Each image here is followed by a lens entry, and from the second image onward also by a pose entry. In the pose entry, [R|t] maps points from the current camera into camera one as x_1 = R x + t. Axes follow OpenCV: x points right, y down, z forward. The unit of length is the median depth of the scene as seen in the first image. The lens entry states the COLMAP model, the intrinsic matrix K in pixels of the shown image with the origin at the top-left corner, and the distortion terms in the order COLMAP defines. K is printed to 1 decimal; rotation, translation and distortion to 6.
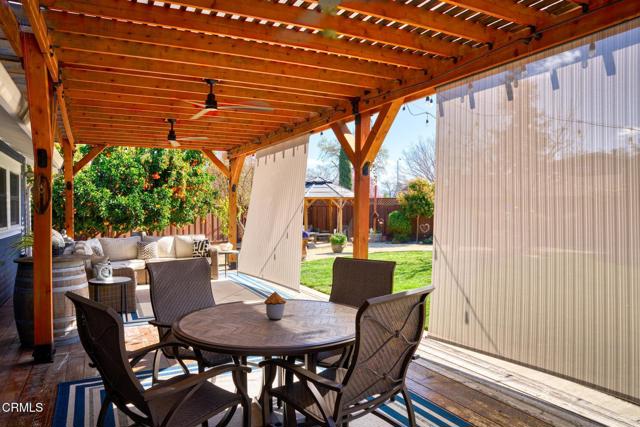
lens RADIAL K [[454.3, 0, 320.3], [0, 454.3, 213.9], [0, 0, 1]] dist [-0.078968, 0.020652]
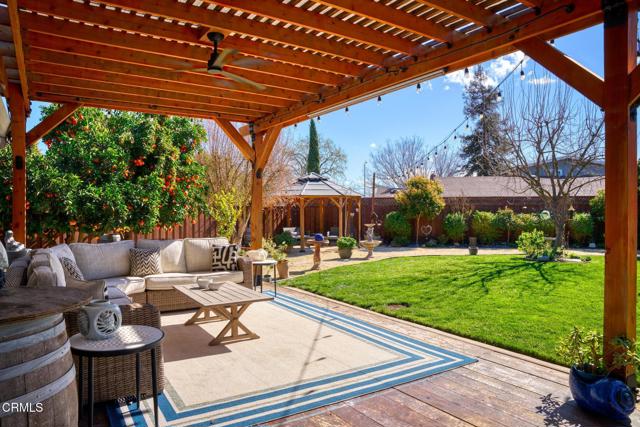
lens RADIAL K [[454.3, 0, 336.2], [0, 454.3, 210.4], [0, 0, 1]] dist [-0.078968, 0.020652]
pose [[0.993538, -0.000803, 0.113500, -0.129083], [0.002543, 0.999881, -0.015189, 0.011781], [-0.113475, 0.015380, 0.993422, 0.225363]]
